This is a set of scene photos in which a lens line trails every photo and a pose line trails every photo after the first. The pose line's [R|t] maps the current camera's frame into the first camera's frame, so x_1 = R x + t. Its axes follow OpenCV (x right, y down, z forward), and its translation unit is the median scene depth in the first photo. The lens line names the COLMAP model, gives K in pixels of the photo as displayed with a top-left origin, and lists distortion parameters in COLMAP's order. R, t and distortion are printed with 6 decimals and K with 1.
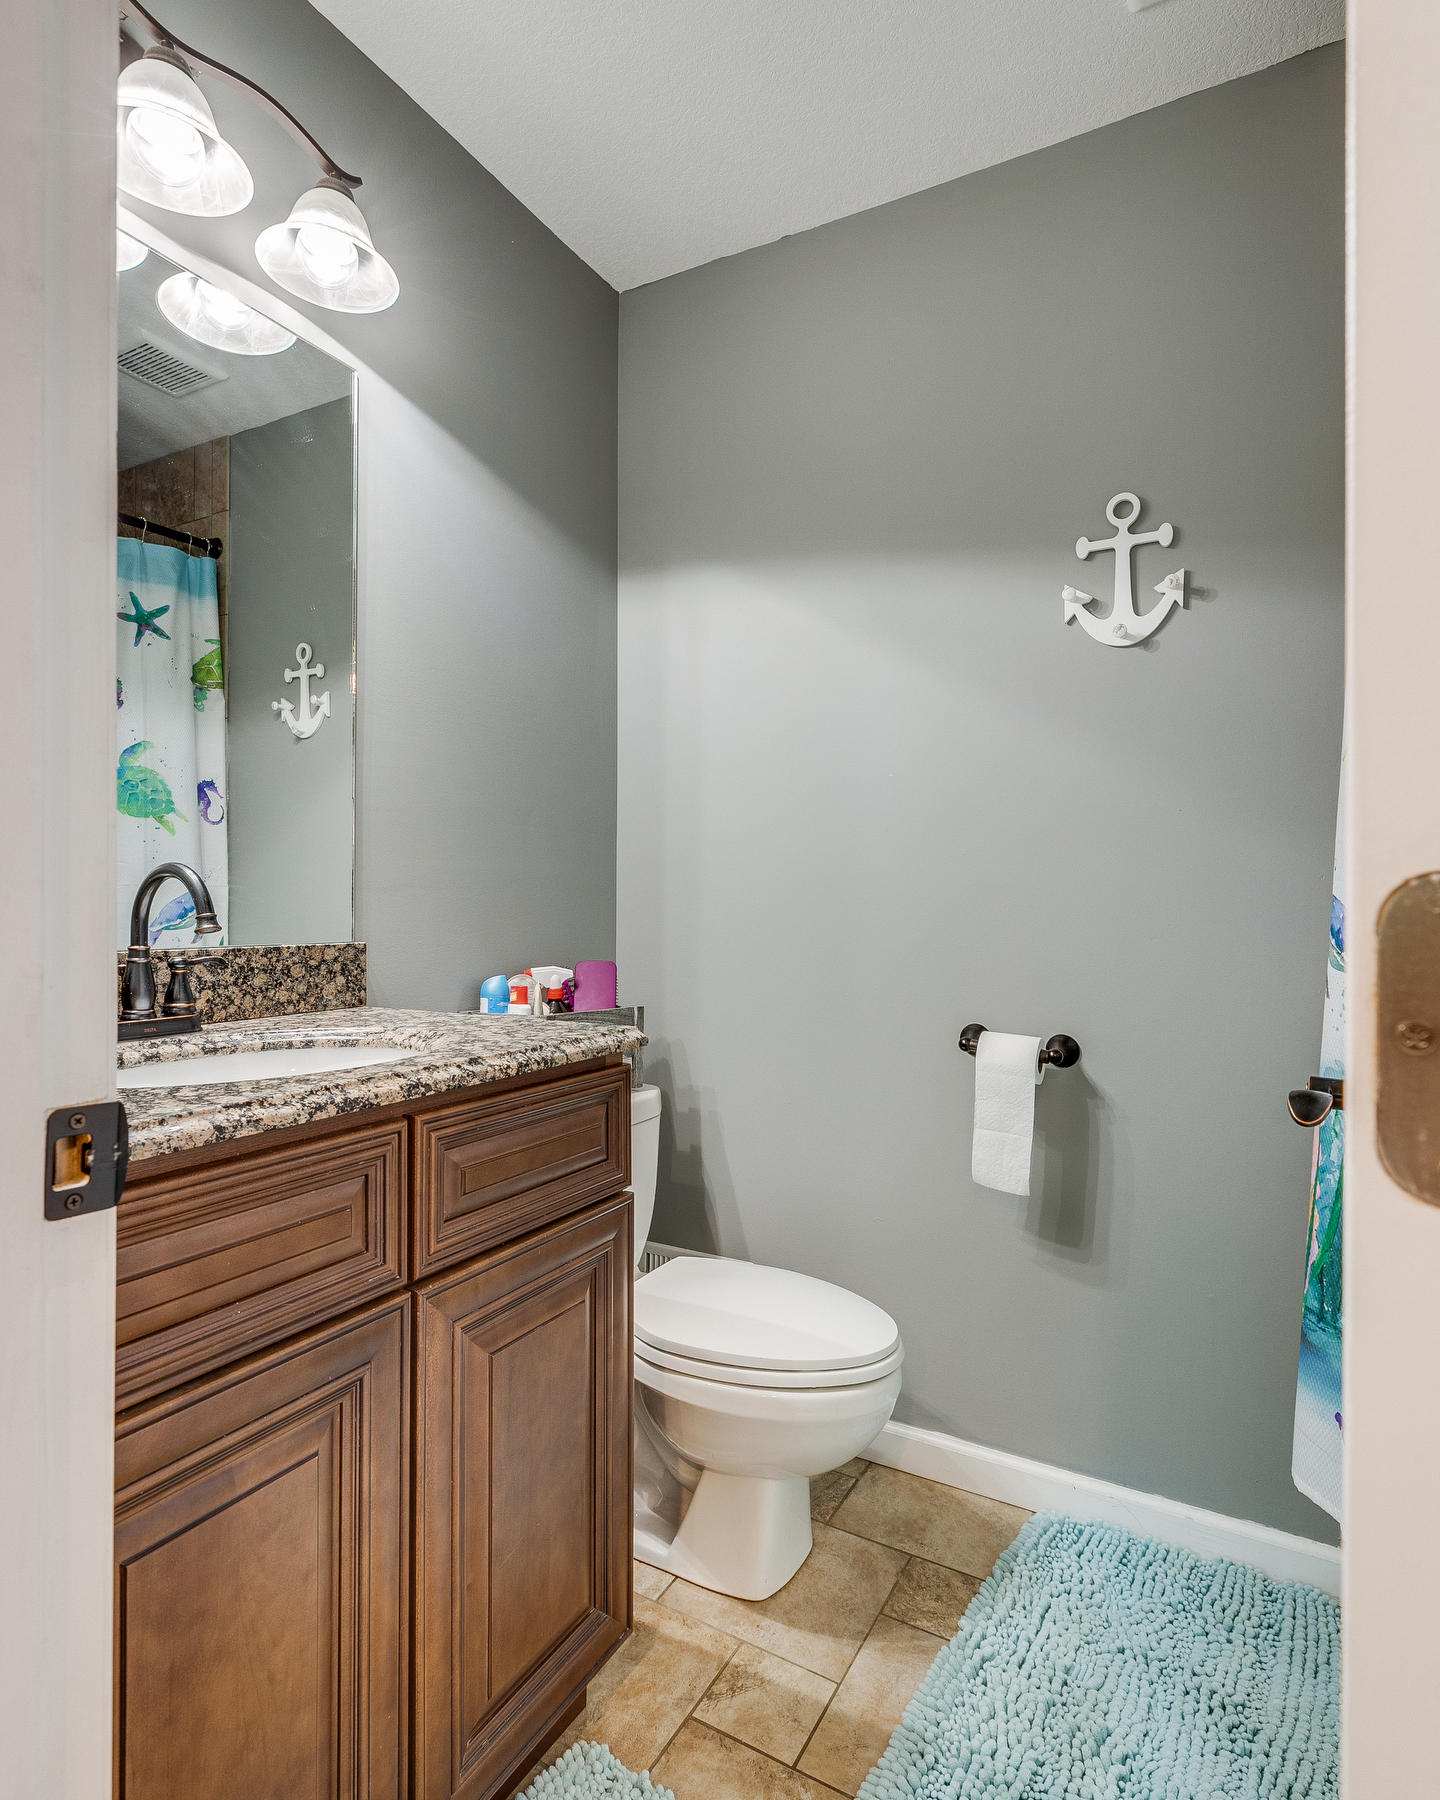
lens RADIAL K [[955.7, 0, 718.2], [0, 955.7, 907.4], [0, 0, 1]] dist [0.004037, -0.000240]
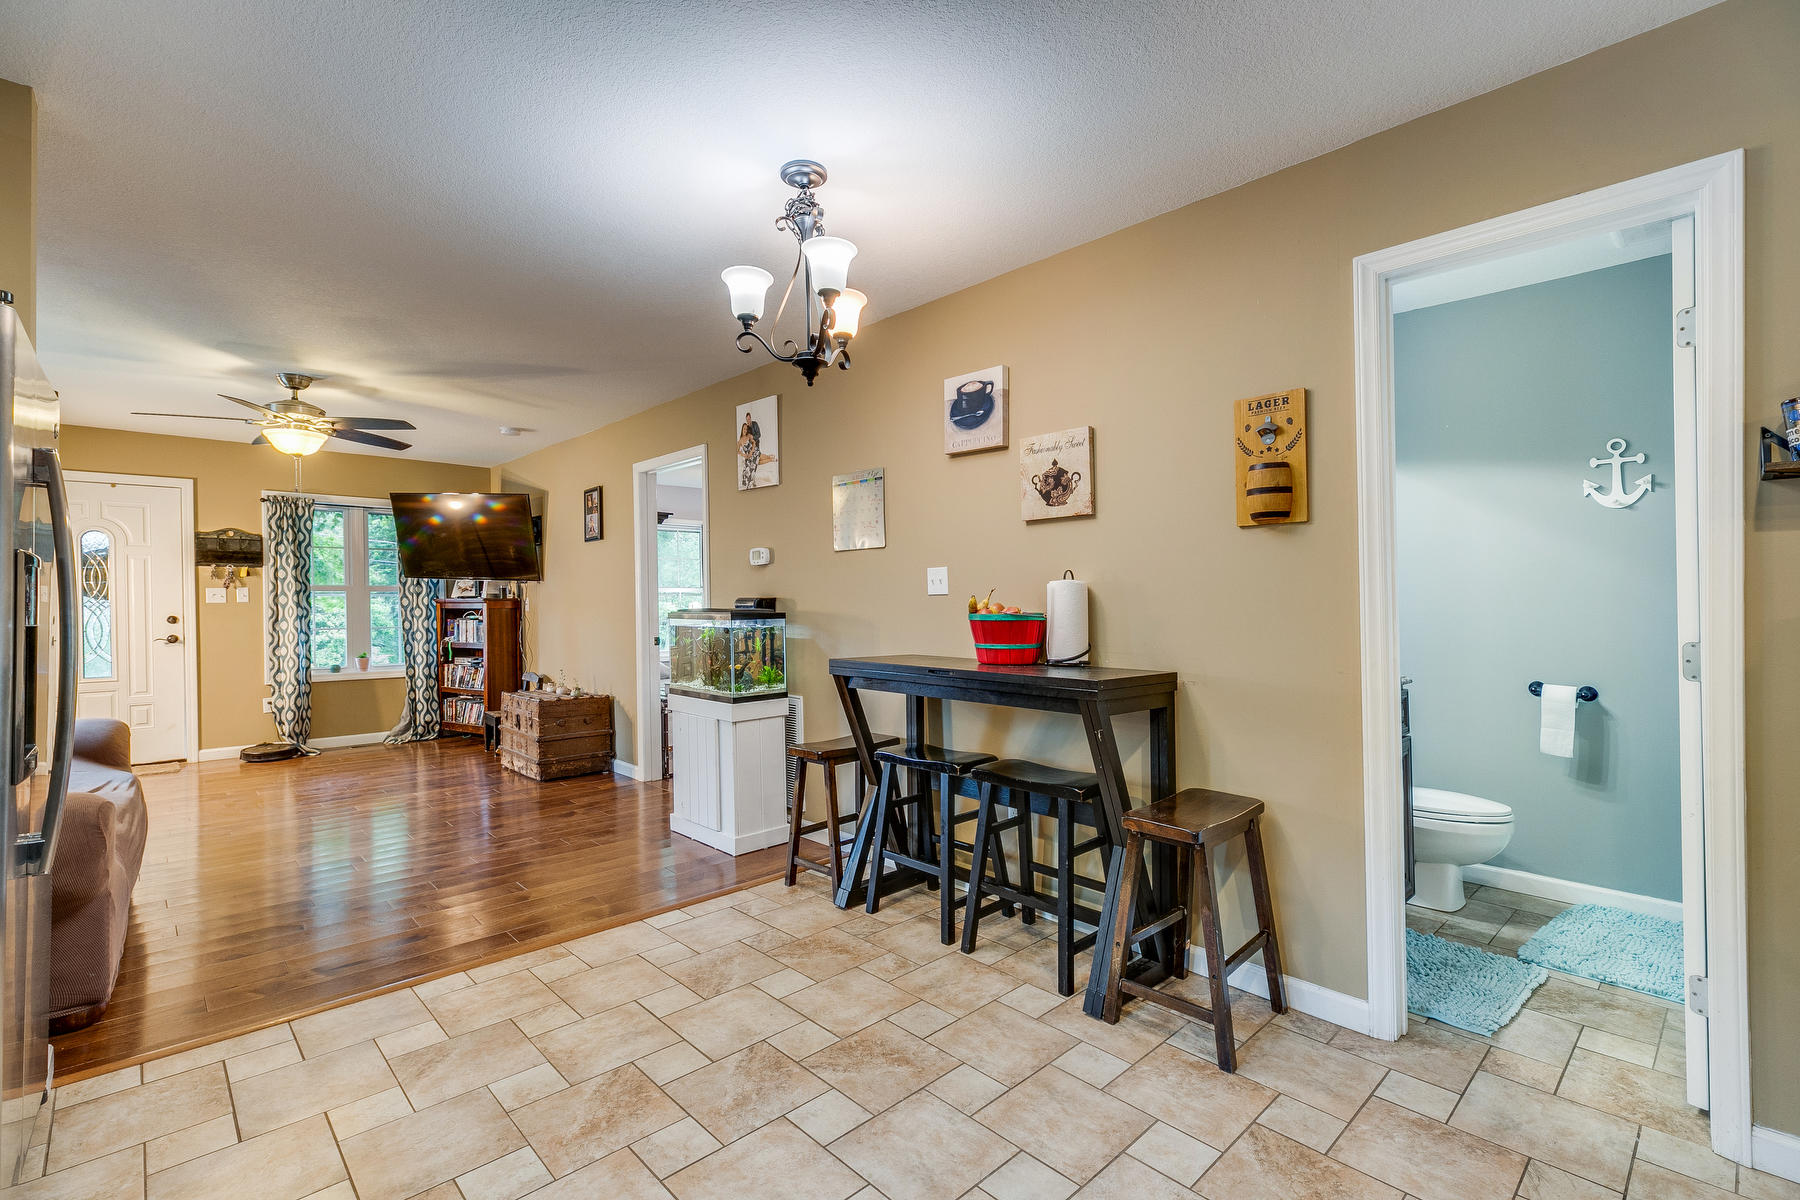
lens RADIAL K [[805.9, 0, 906.9], [0, 805.9, 601.2], [0, 0, 1]] dist [0.006976, -0.001634]
pose [[0.954297, -0.020671, -0.298145, -0.577334], [0.020551, 0.999783, -0.003537, -0.088683], [0.298153, -0.002752, 0.954514, -1.245740]]
